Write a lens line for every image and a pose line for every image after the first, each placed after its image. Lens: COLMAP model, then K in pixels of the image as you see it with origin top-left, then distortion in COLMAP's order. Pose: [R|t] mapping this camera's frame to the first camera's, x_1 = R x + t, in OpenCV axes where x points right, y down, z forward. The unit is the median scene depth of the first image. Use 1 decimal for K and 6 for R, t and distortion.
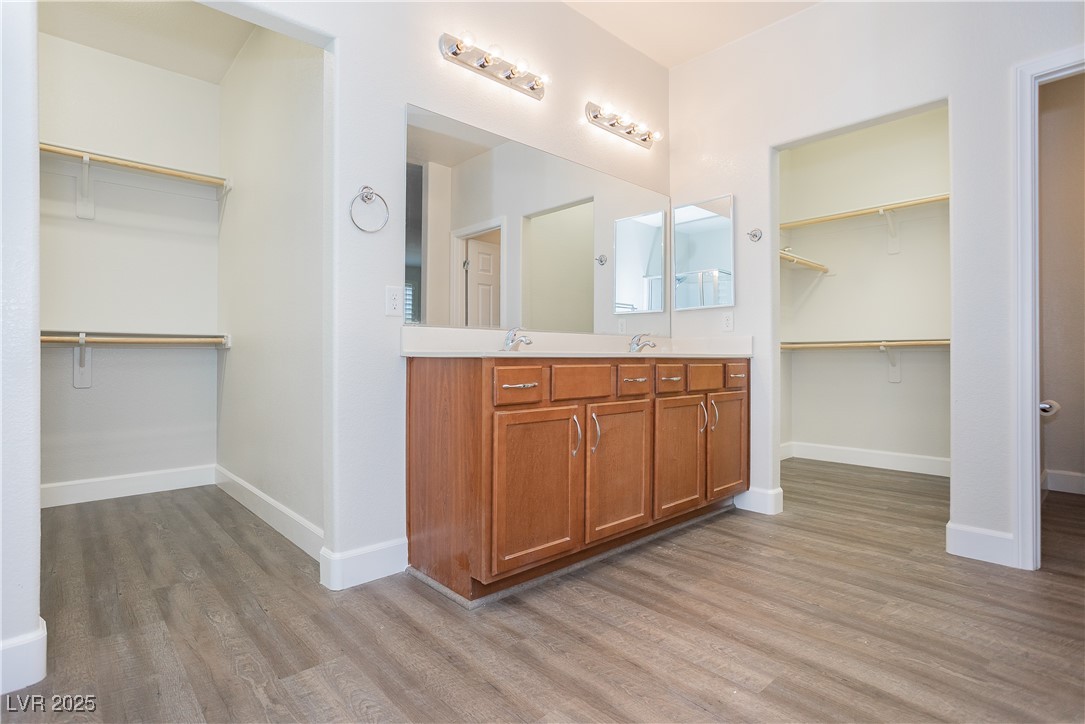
lens RADIAL K [[535.6, 0, 544.3], [0, 535.6, 355.9], [0, 0, 1]] dist [-0.050618, 0.030976]
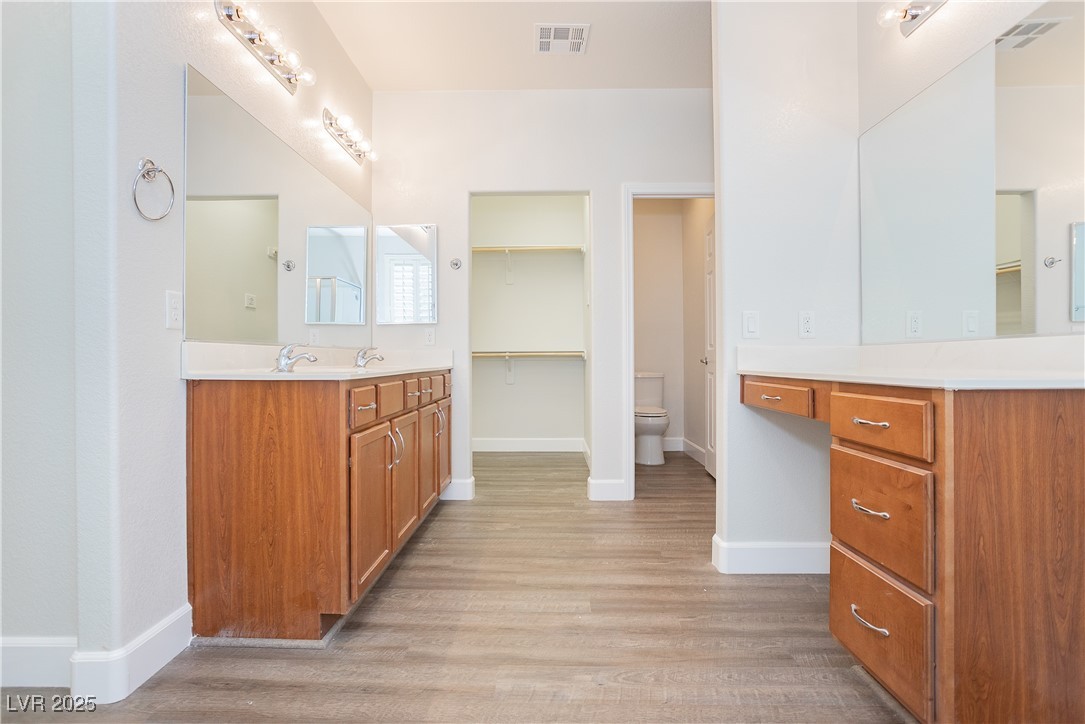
lens RADIAL K [[535.6, 0, 544.3], [0, 535.6, 355.9], [0, 0, 1]] dist [-0.050618, 0.030976]
pose [[0.692844, 0.002508, 0.721083, -0.483576], [-0.002048, 0.999997, -0.001510, -0.035497], [-0.721084, -0.000431, 0.692847, 0.062340]]
